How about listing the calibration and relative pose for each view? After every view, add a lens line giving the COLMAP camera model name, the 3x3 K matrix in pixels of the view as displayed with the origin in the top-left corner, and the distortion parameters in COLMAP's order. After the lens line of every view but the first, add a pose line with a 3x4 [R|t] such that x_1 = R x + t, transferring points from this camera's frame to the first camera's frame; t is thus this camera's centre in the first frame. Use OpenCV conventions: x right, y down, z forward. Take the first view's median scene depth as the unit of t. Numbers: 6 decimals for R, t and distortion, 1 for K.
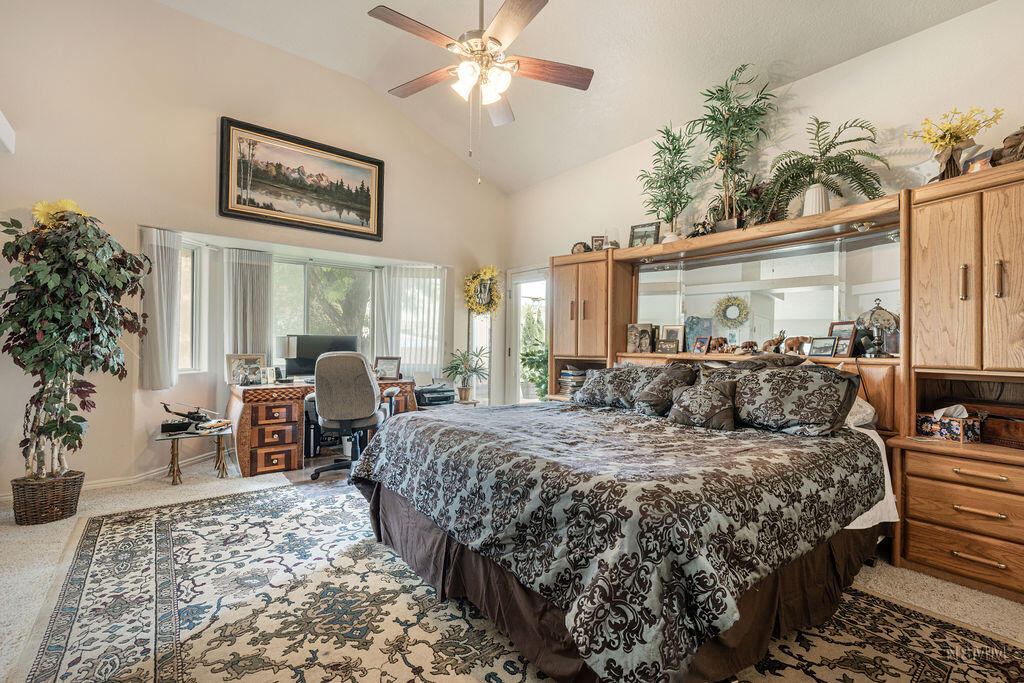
lens RADIAL K [[448.1, 0, 512.0], [0, 448.1, 341.5], [0, 0, 1]] dist [-0.001247, -0.000022]
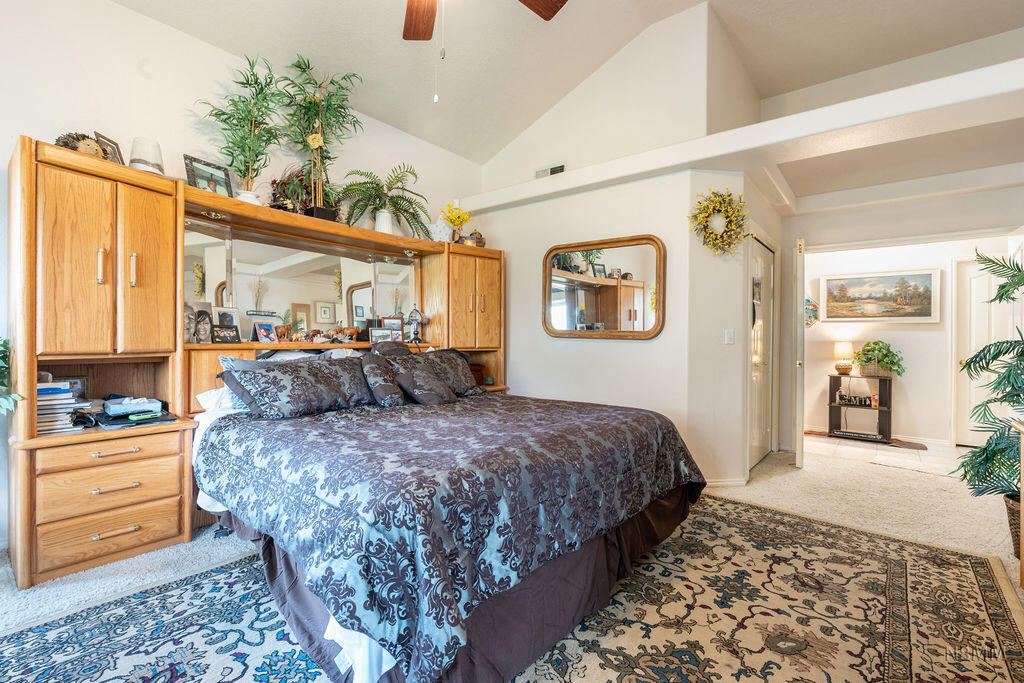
lens RADIAL K [[469.8, 0, 514.9], [0, 469.8, 310.4], [0, 0, 1]] dist [0.029807, -0.000064]
pose [[-0.221297, 0.038052, 0.974464, -1.258300], [-0.024249, 0.998715, -0.044506, -0.011028], [-0.974905, -0.033479, -0.220090, 1.586007]]
